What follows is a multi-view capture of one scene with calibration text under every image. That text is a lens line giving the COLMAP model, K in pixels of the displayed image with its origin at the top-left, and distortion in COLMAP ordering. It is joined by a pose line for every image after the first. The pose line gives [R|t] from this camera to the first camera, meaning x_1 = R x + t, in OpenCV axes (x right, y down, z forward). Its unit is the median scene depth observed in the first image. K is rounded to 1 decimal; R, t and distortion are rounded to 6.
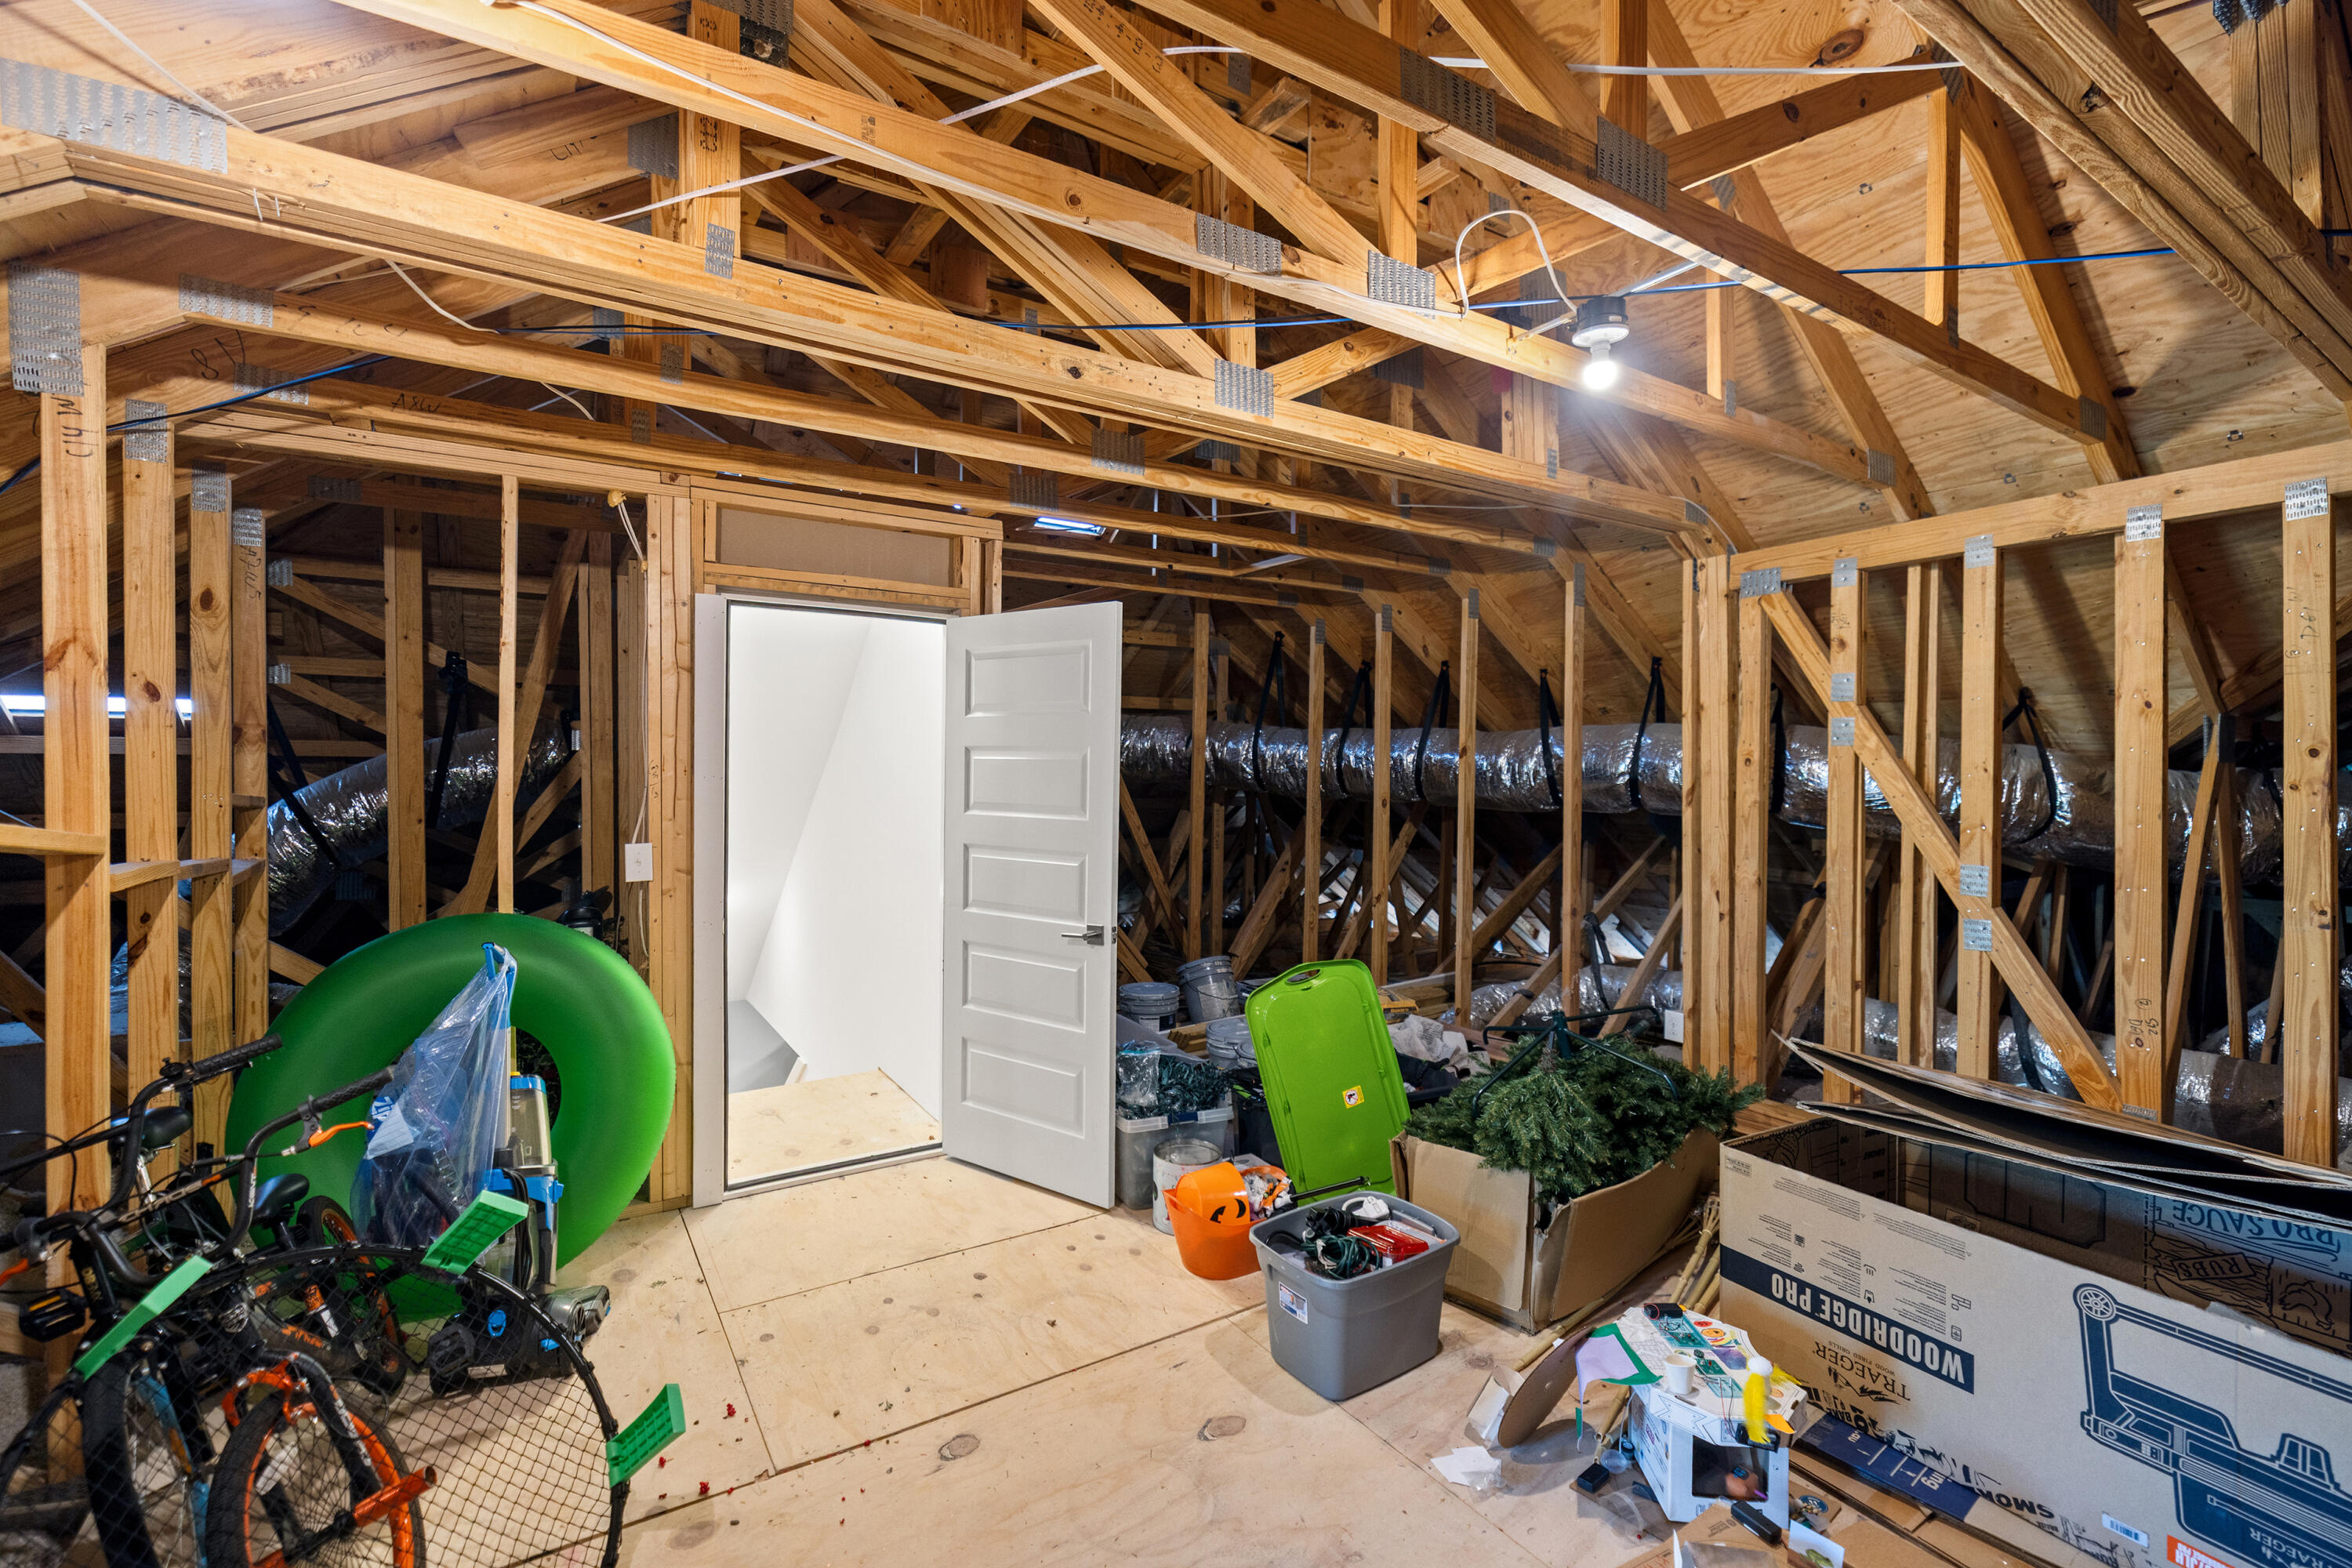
lens RADIAL K [[1007.1, 0, 1186.4], [0, 1007.1, 780.1], [0, 0, 1]] dist [0.001740, -0.000130]
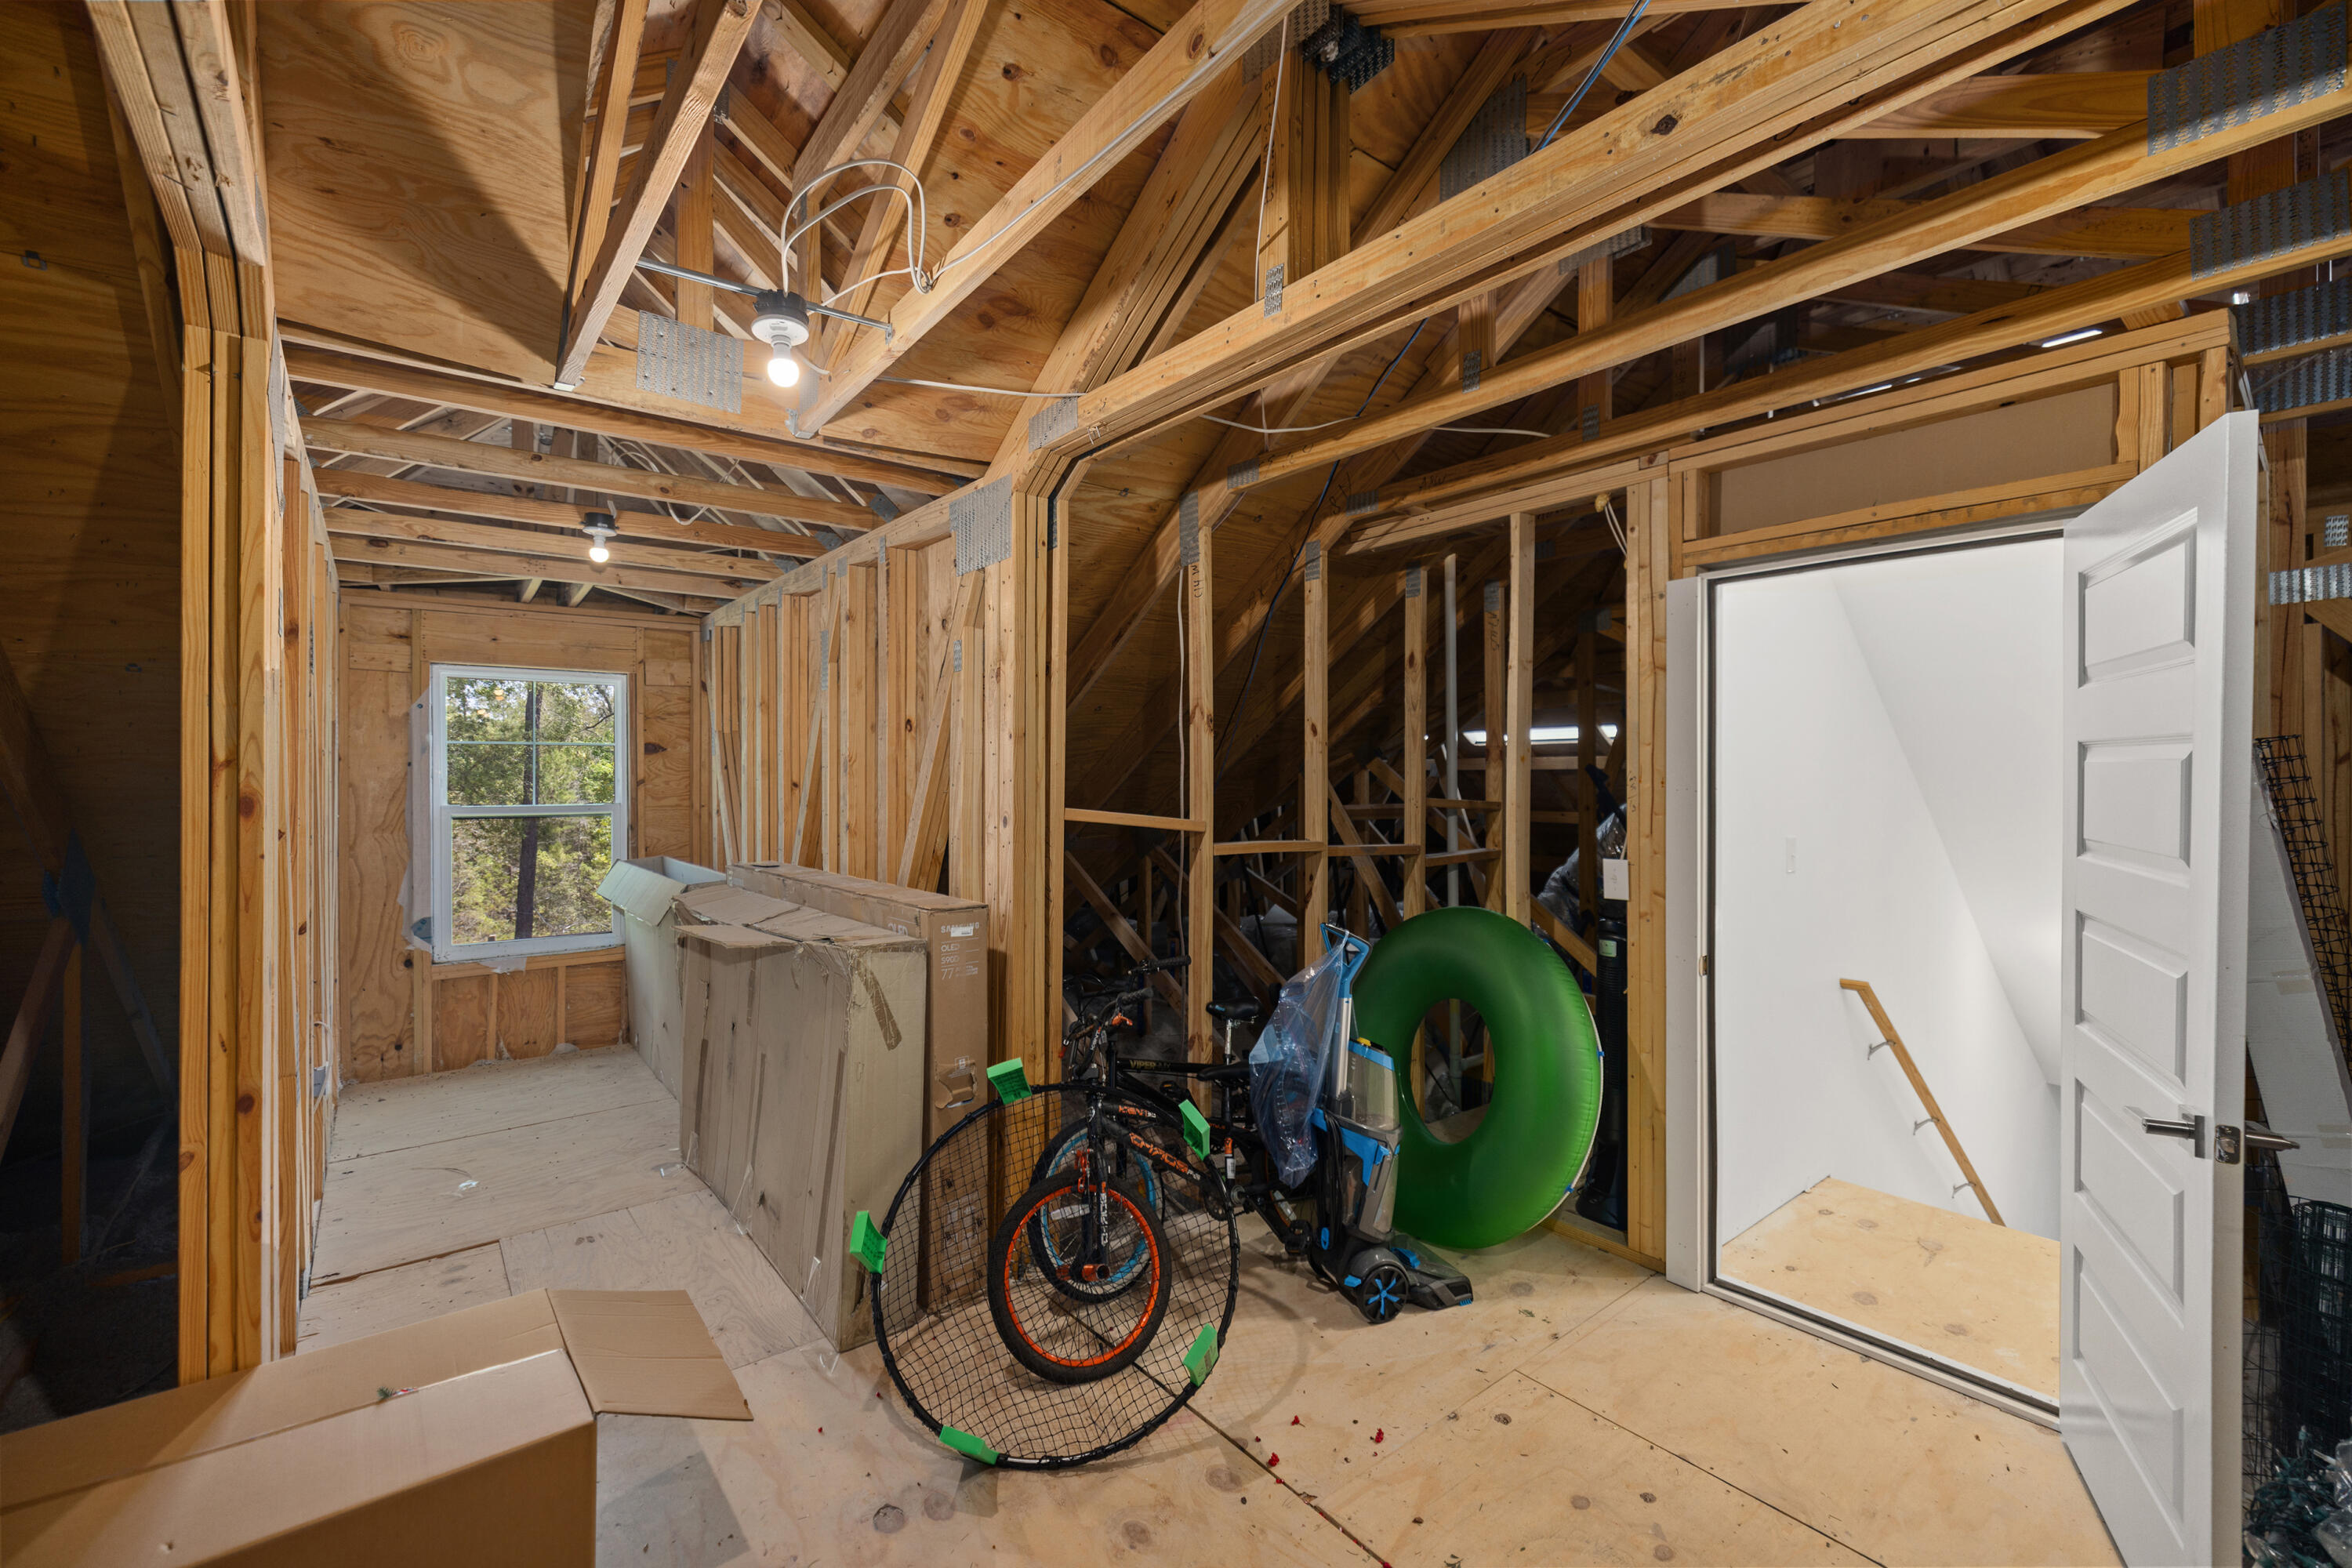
lens RADIAL K [[1007.1, 0, 1186.0], [0, 1007.1, 782.2], [0, 0, 1]] dist [0.001740, -0.000130]
pose [[0.086380, 0.002854, -0.996258, 0.353405], [-0.009738, 0.999951, 0.002021, -0.007457], [0.996215, 0.009527, 0.086403, 0.504621]]
